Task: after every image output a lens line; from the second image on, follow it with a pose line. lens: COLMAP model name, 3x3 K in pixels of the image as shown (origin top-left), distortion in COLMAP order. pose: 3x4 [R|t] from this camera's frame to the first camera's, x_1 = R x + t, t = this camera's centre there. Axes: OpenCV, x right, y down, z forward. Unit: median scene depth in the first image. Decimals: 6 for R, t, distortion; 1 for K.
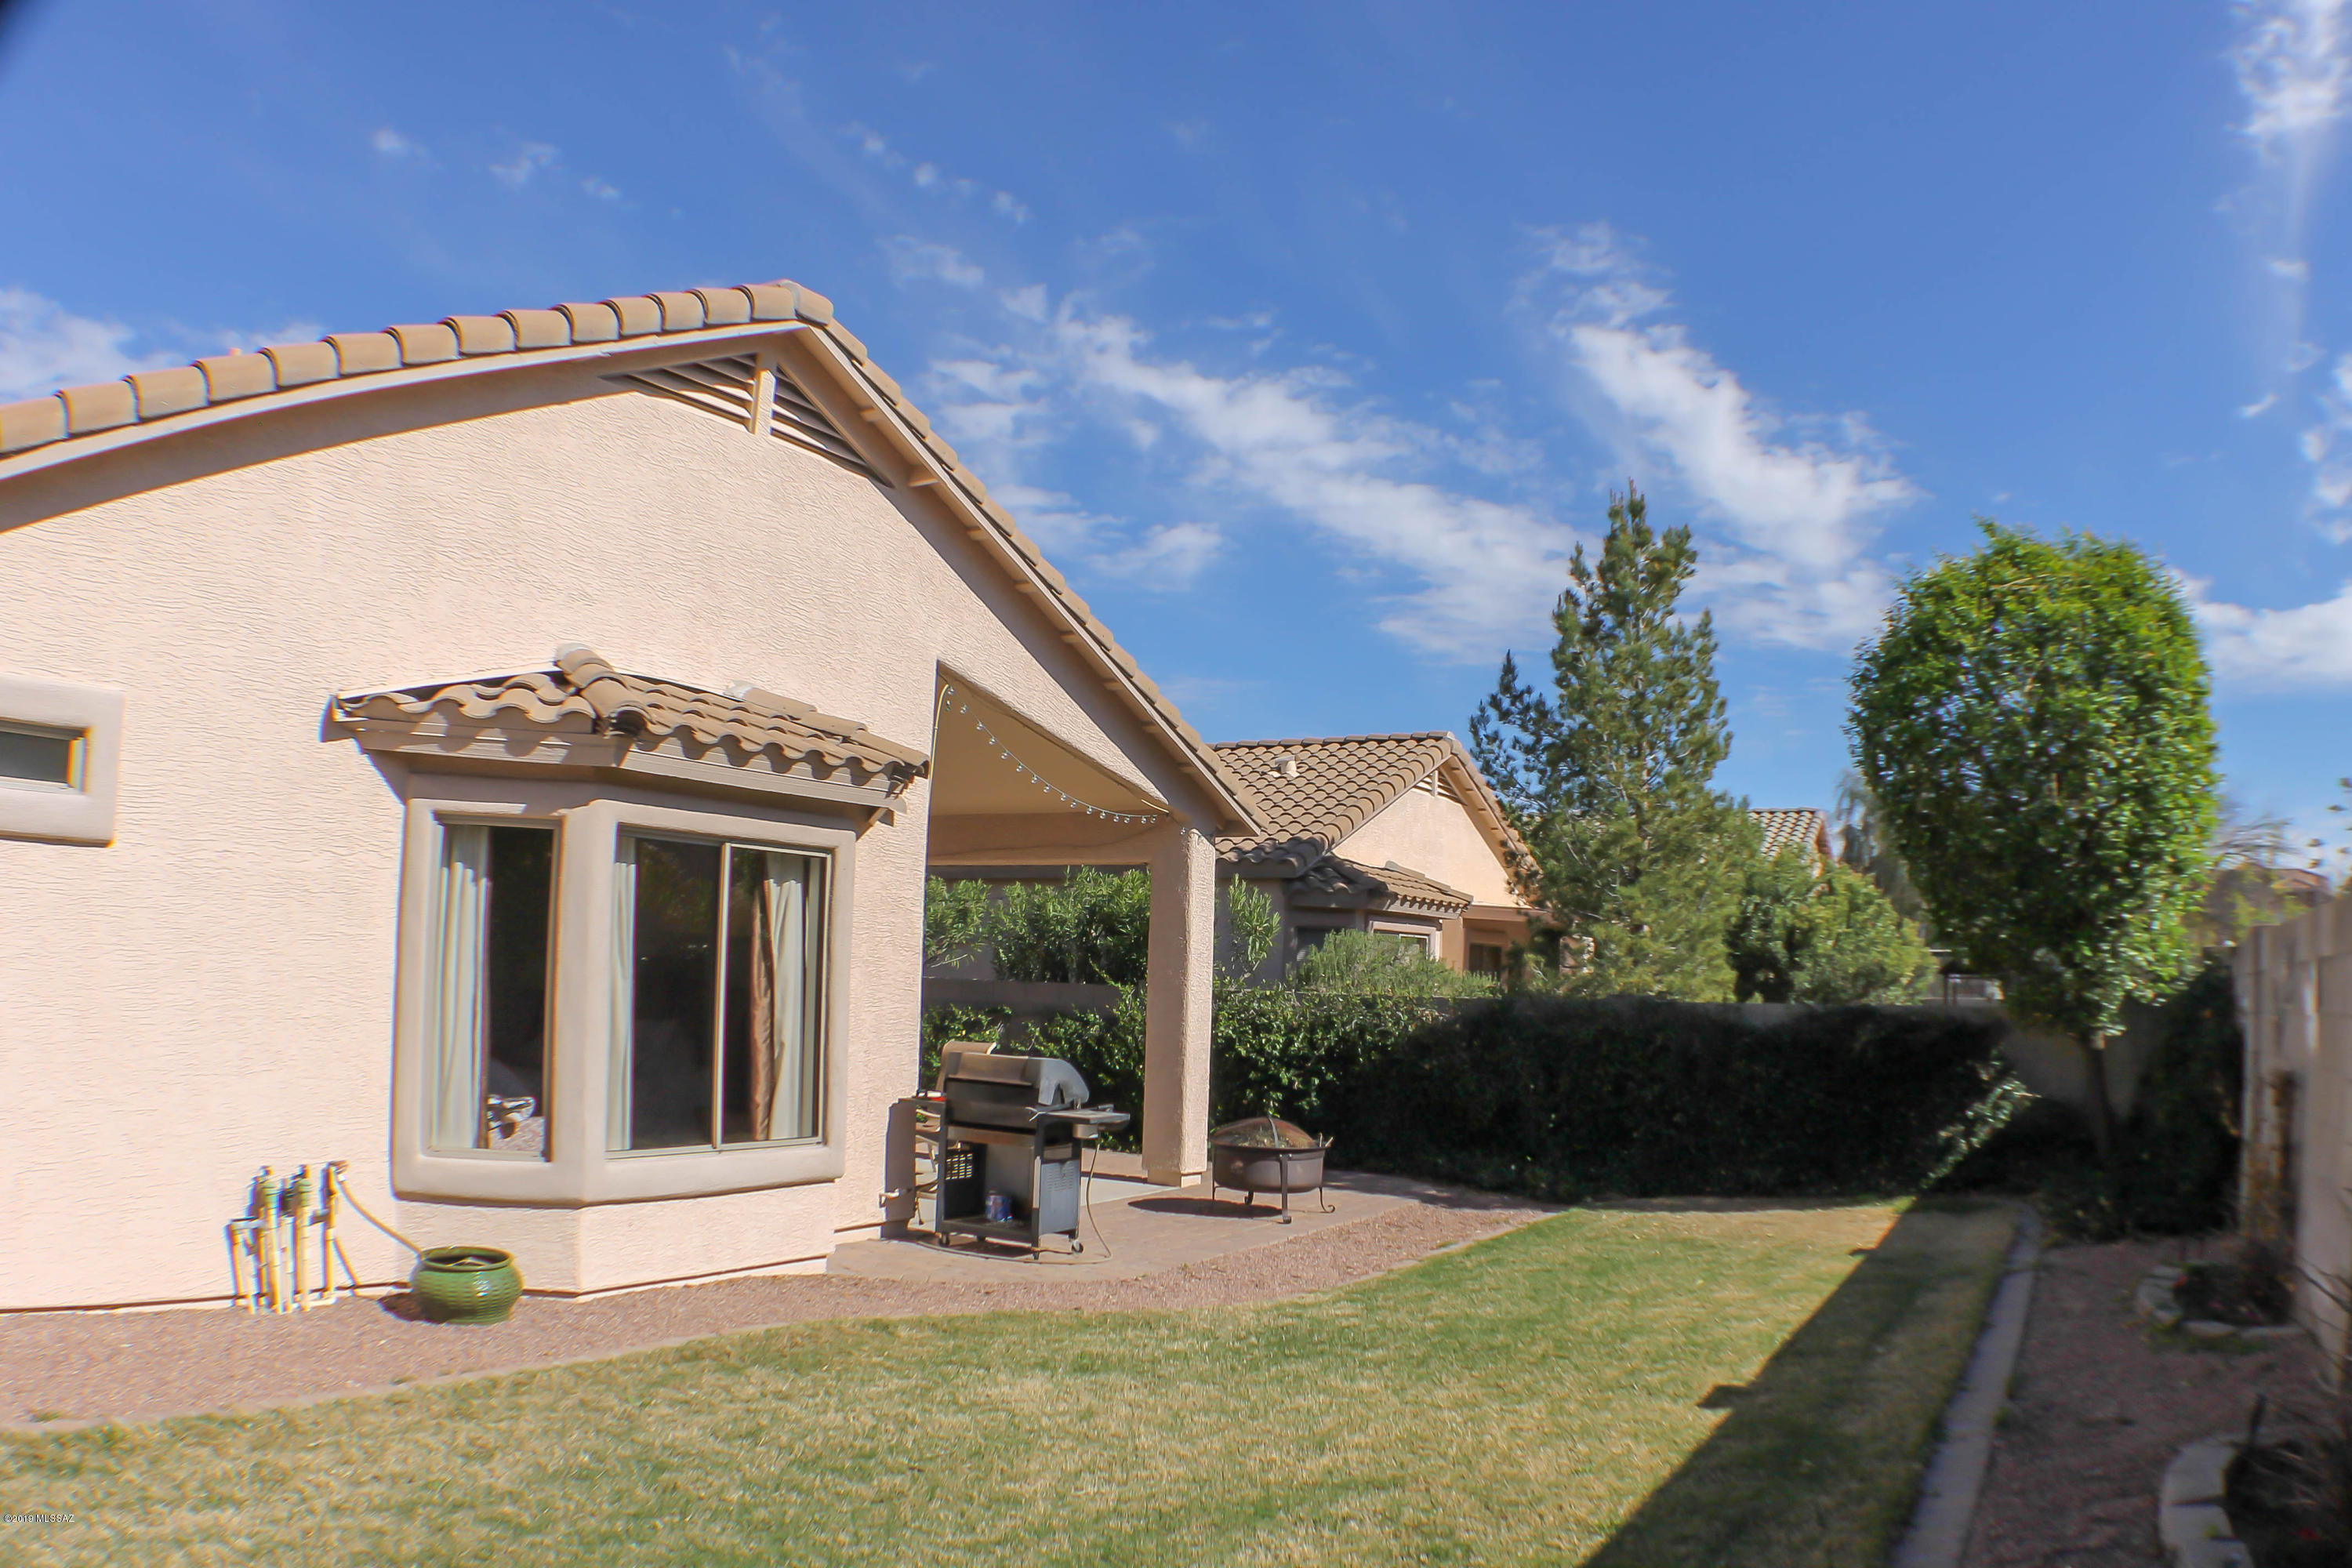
lens RADIAL K [[1739.2, 0, 1176.0], [0, 1739.2, 784.0], [0, 0, 1]] dist [-0.349255, 0.128289]
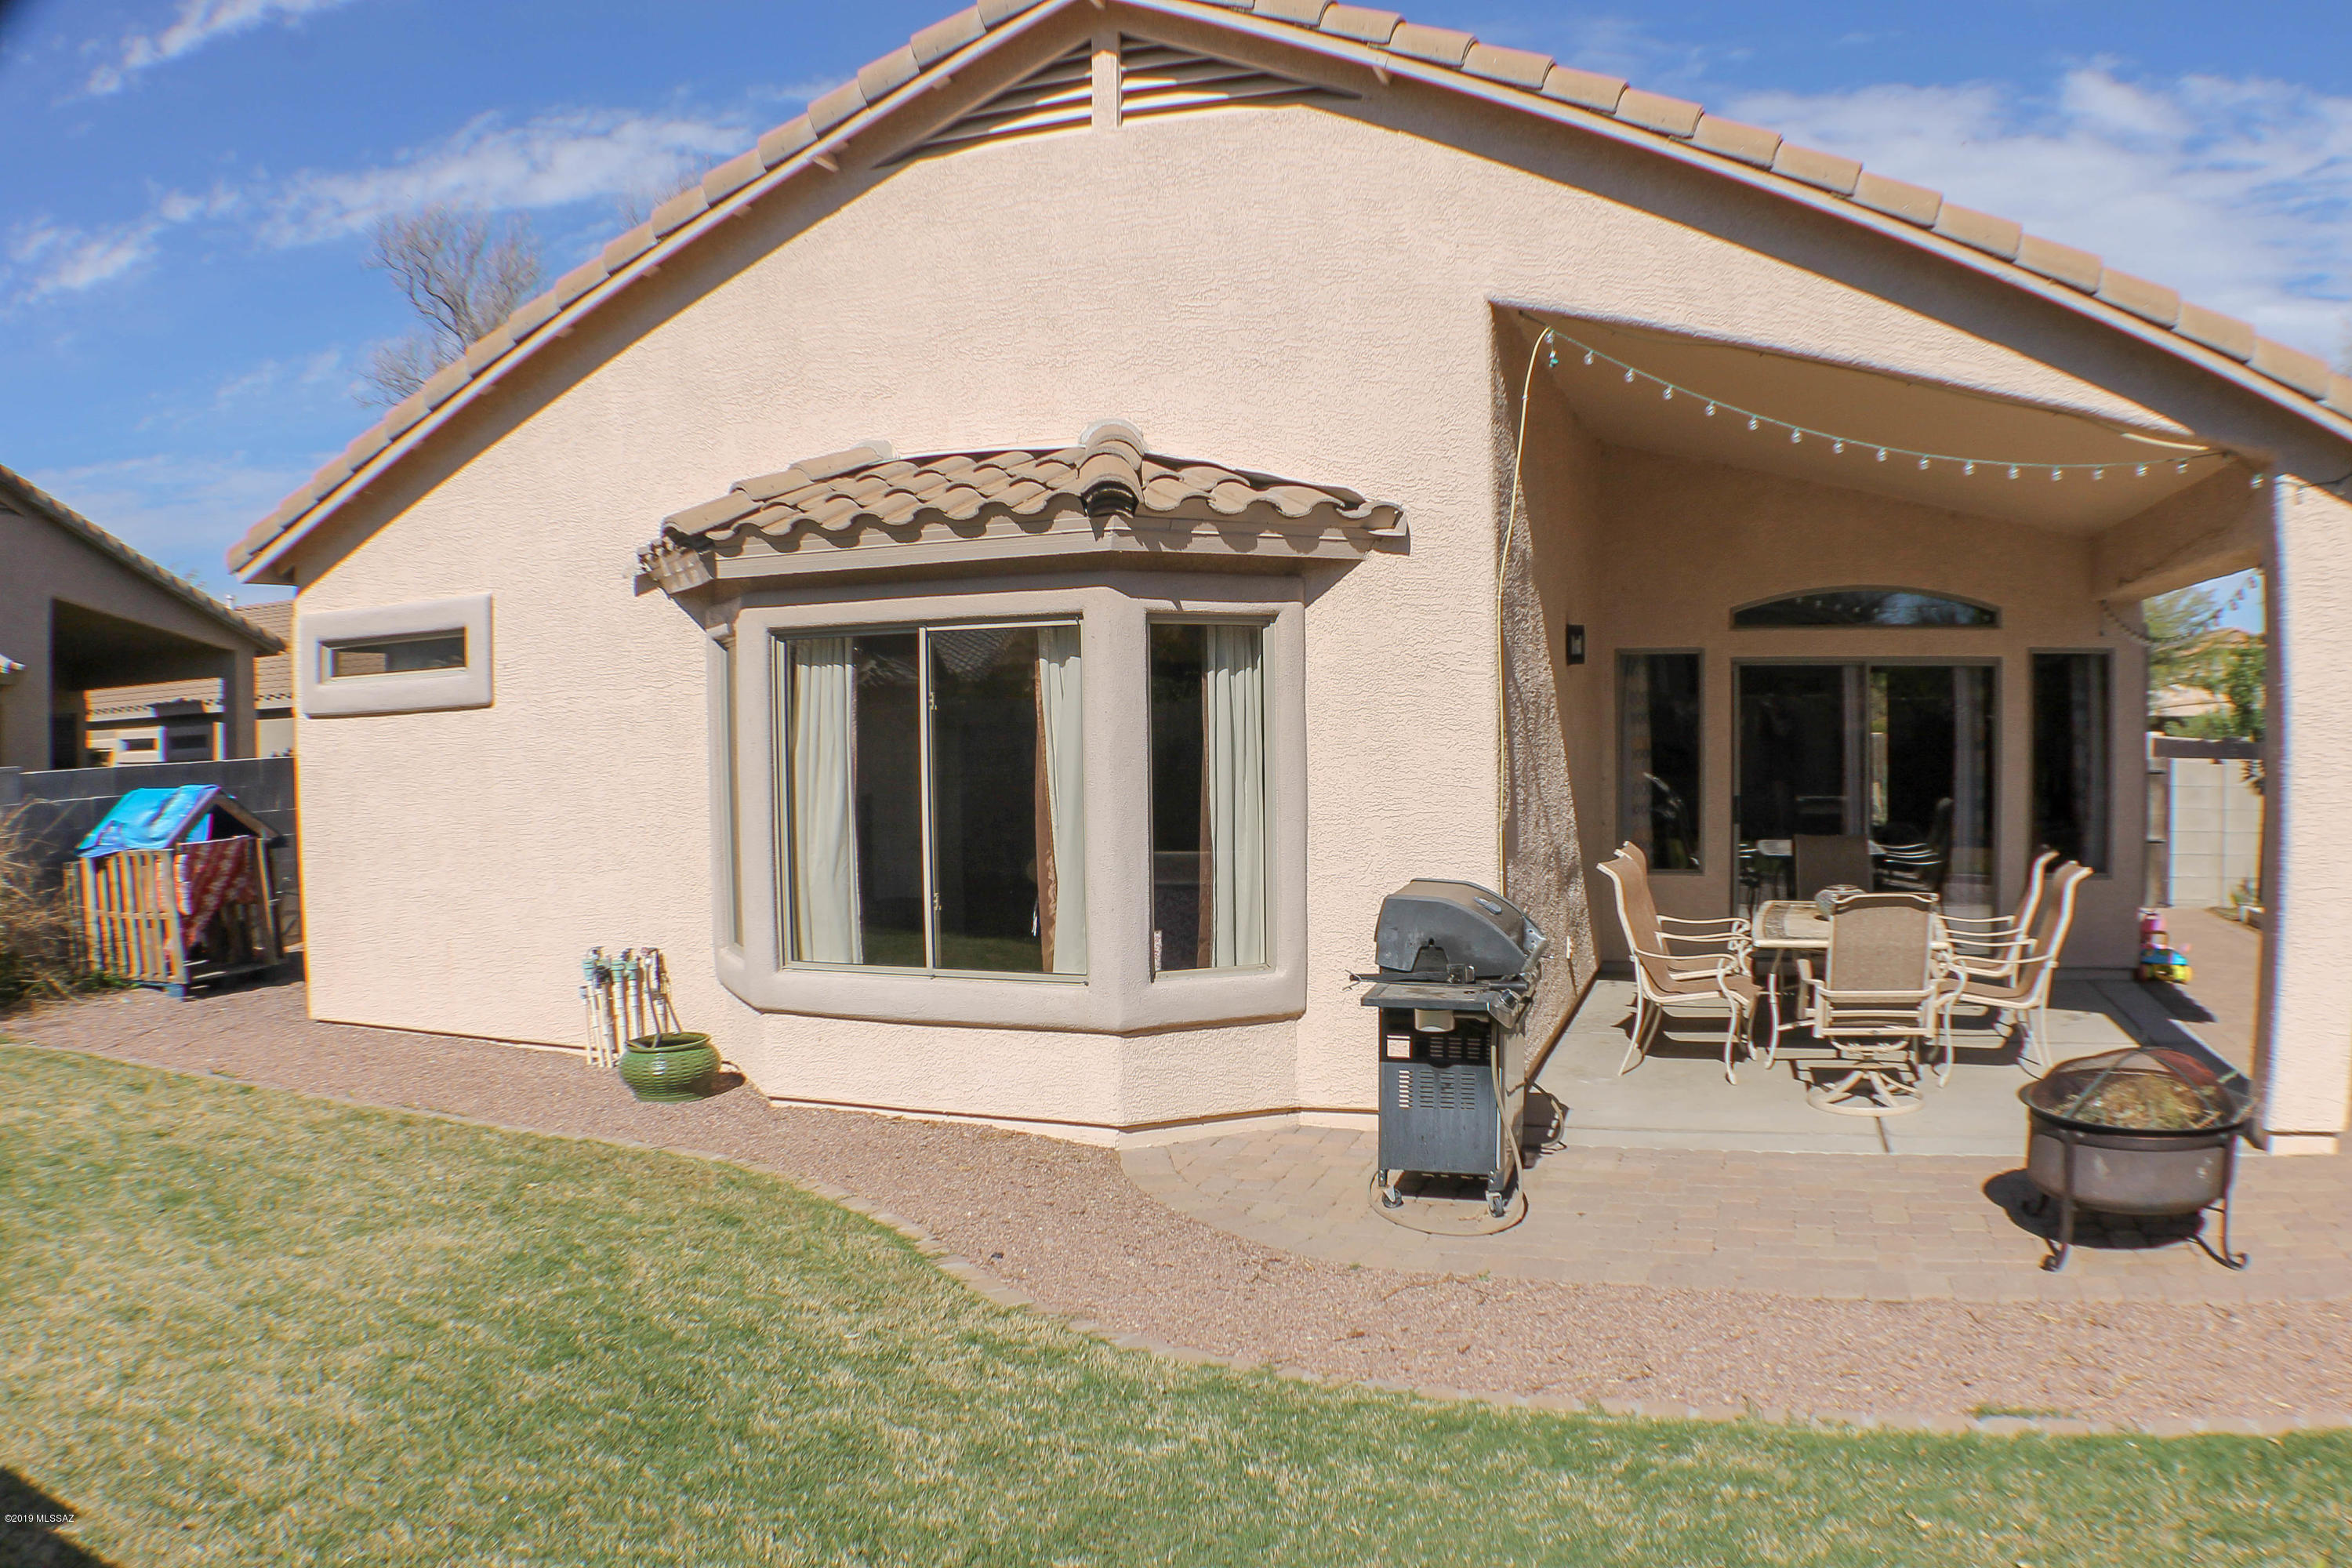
lens RADIAL K [[1739.2, 0, 1176.0], [0, 1739.2, 784.0], [0, 0, 1]] dist [-0.349255, 0.128289]
pose [[0.159594, 0.016185, -0.987050, 0.649409], [0.128154, 0.991065, 0.036972, 0.100572], [0.978829, -0.132395, 0.156094, 0.996207]]
